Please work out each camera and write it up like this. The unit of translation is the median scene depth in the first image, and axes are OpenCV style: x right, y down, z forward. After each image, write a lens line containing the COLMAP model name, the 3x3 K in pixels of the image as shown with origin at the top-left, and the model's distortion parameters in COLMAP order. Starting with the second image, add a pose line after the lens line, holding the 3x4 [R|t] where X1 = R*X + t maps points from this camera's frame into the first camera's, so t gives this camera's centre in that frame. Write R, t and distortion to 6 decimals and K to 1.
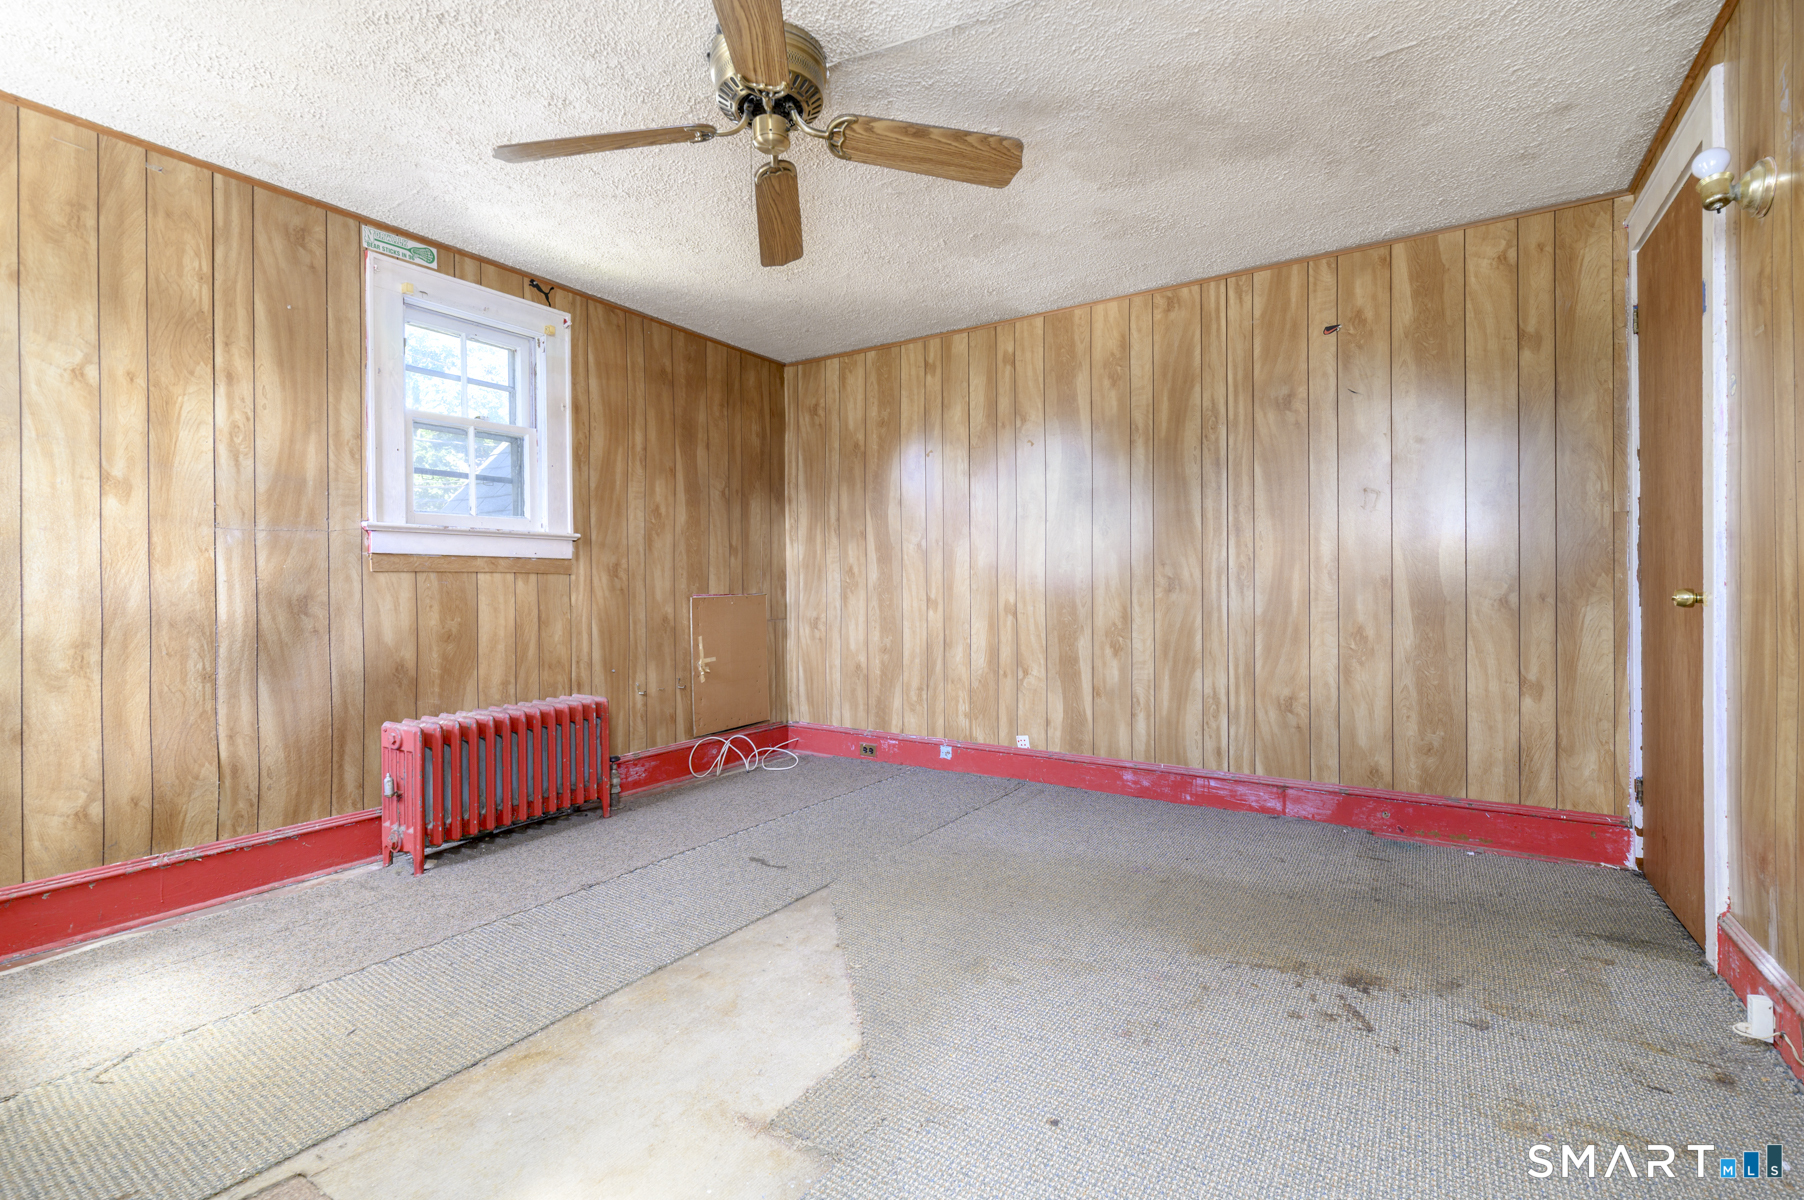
lens RADIAL K [[791.9, 0, 898.5], [0, 791.9, 588.5], [0, 0, 1]] dist [-0.001483, -0.001536]
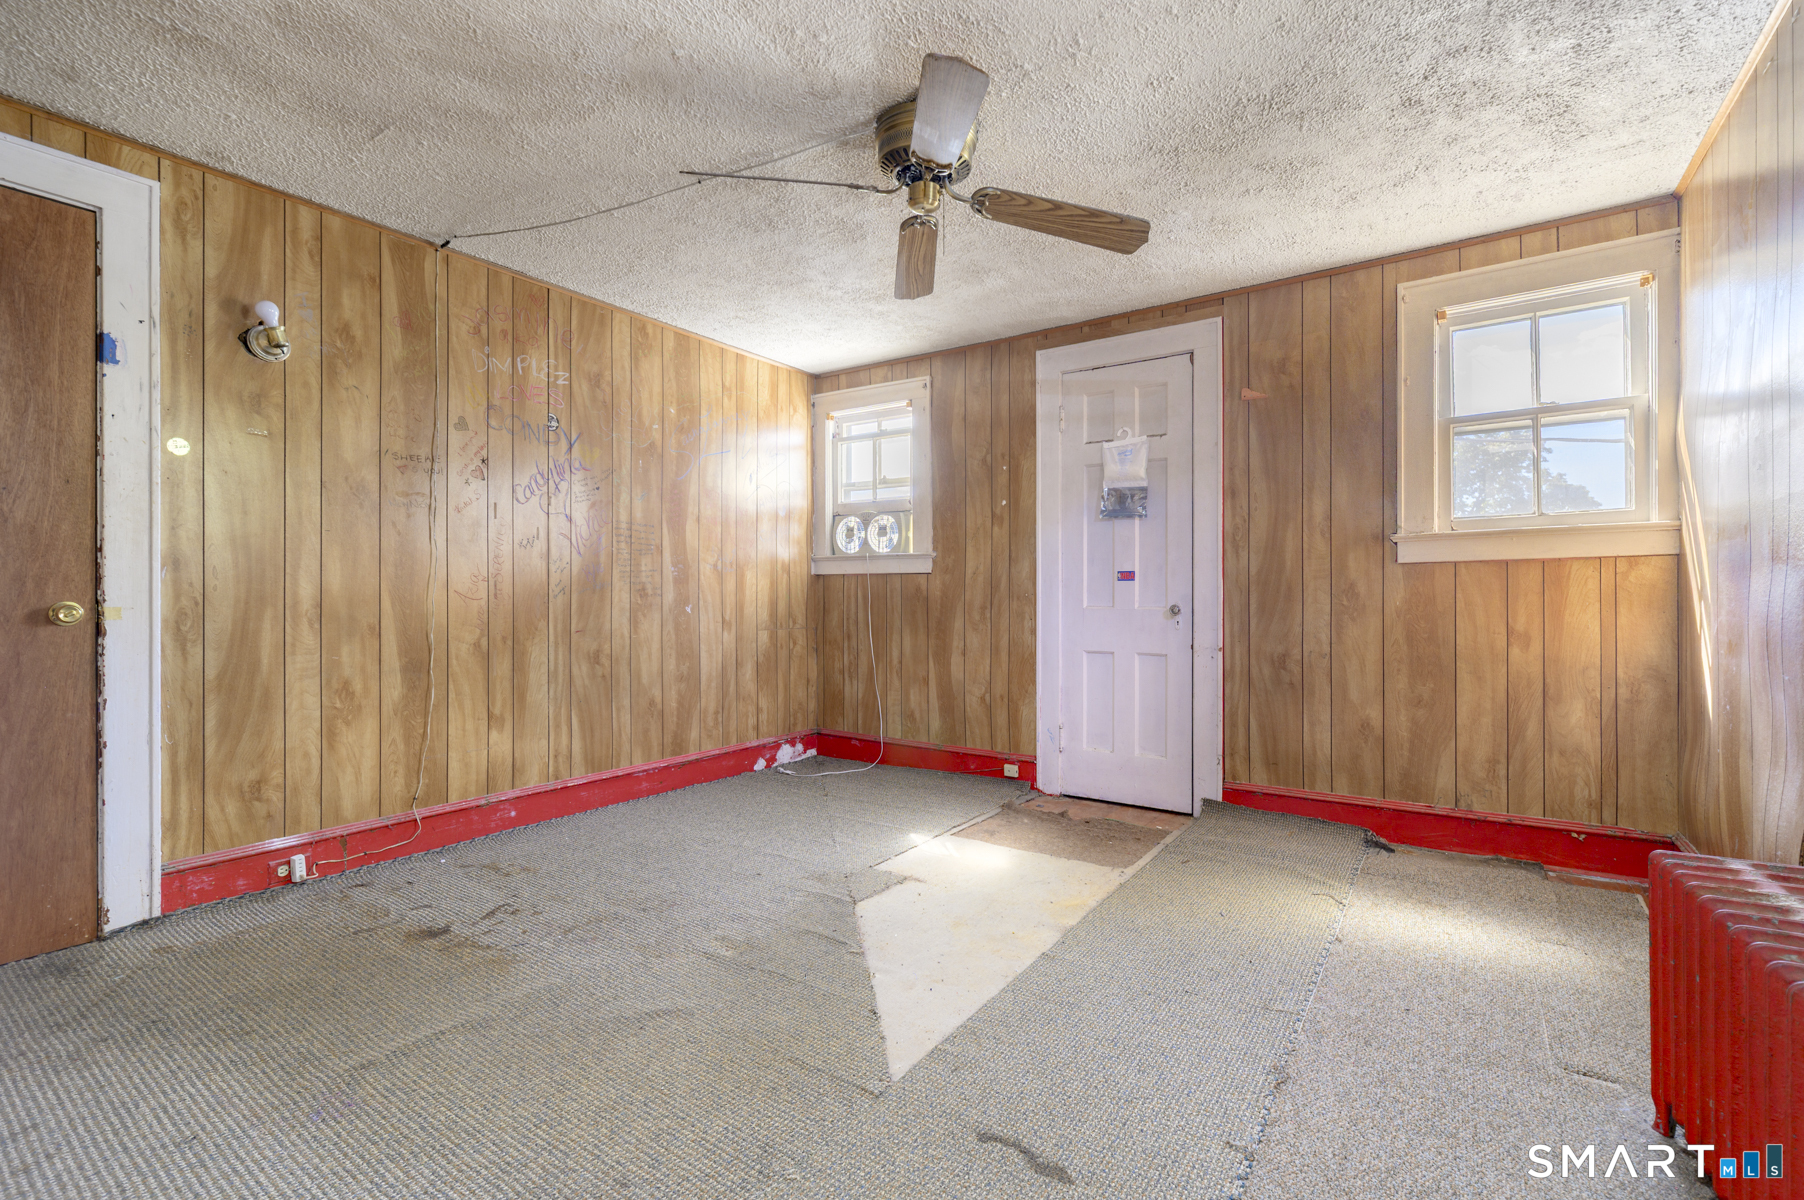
lens RADIAL K [[791.9, 0, 895.9], [0, 791.9, 595.9], [0, 0, 1]] dist [-0.001483, -0.001536]
pose [[-0.999364, 0.008825, 0.034539, -0.093441], [0.008837, 0.999961, 0.000203, -0.001202], [-0.034536, 0.000508, -0.999403, 1.293800]]
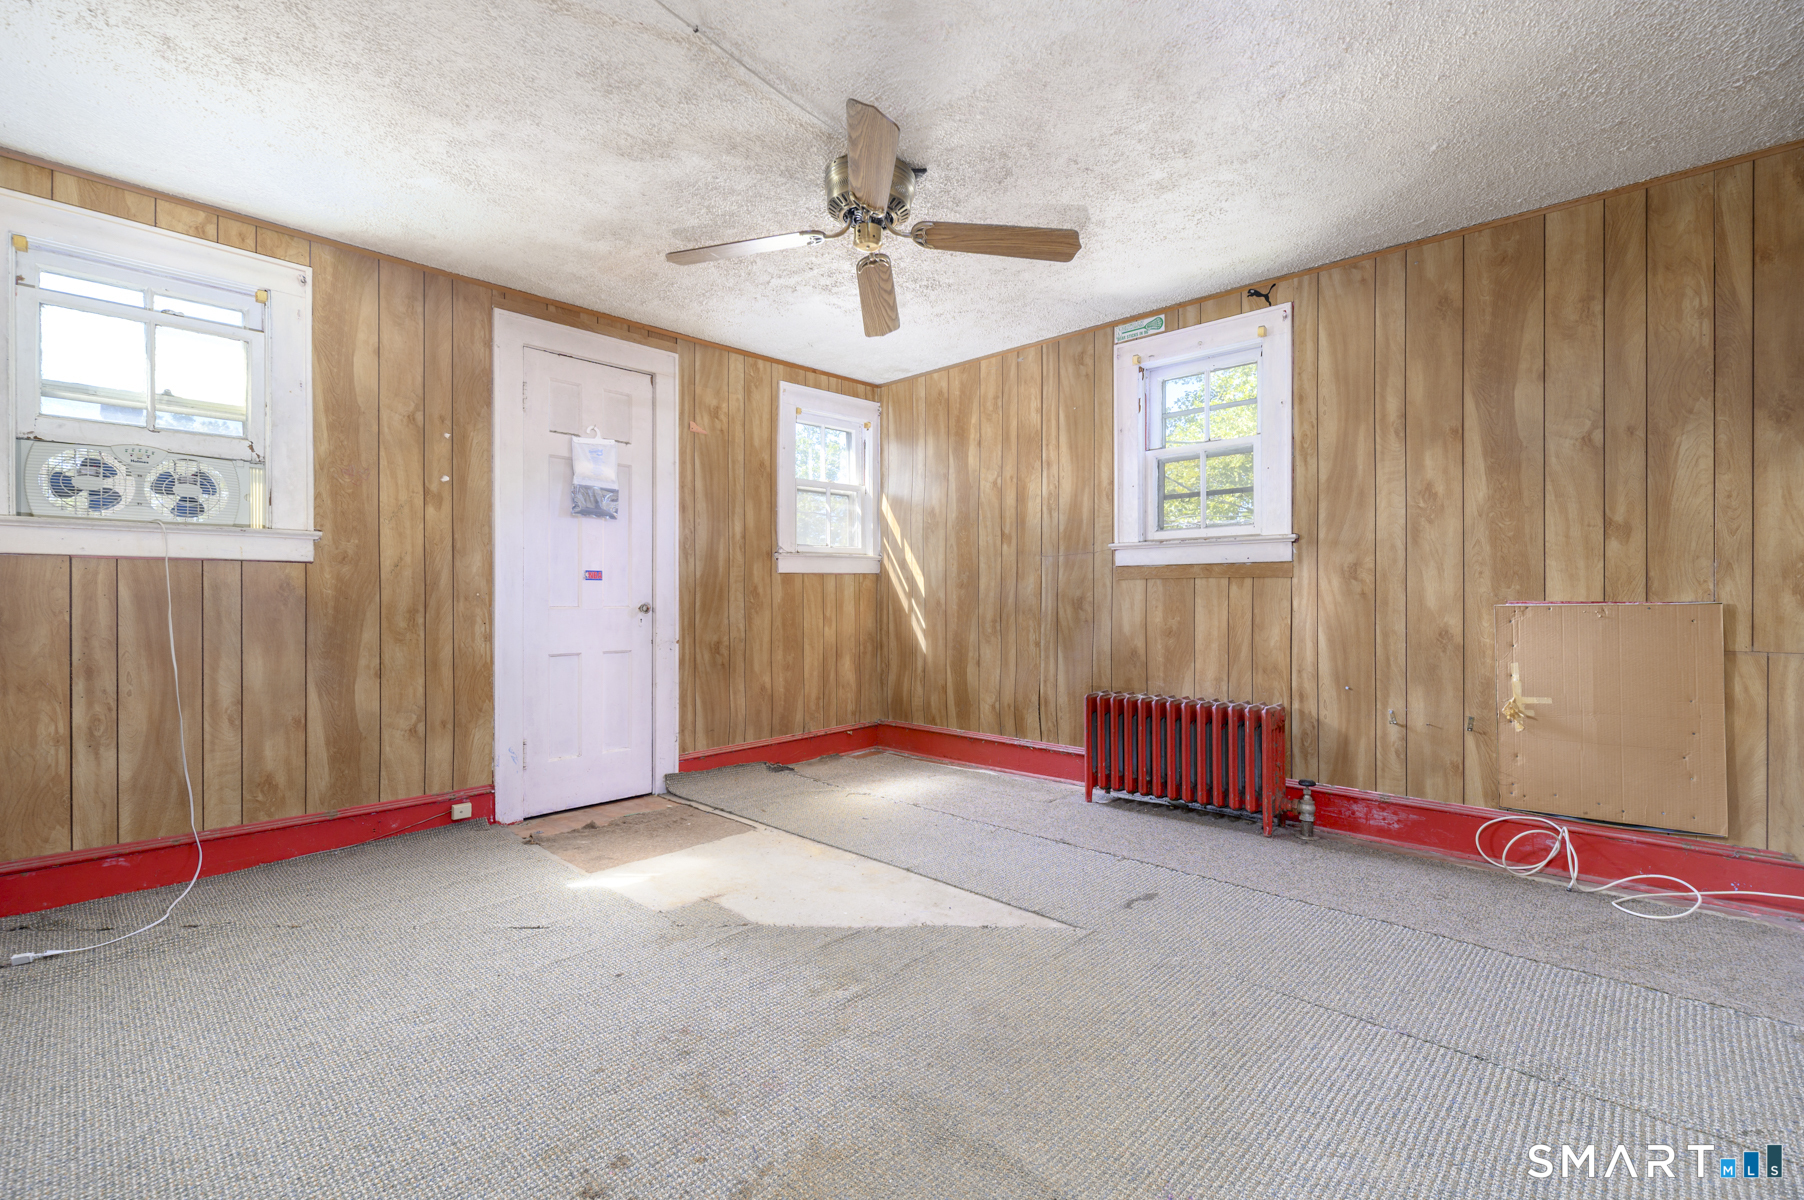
lens RADIAL K [[791.9, 0, 897.9], [0, 791.9, 600.9], [0, 0, 1]] dist [-0.001483, -0.001536]
pose [[-0.182369, 0.014964, -0.983116, 0.658671], [0.003030, 0.999888, 0.014657, -0.005775], [0.983225, -0.000306, -0.182394, 0.774423]]
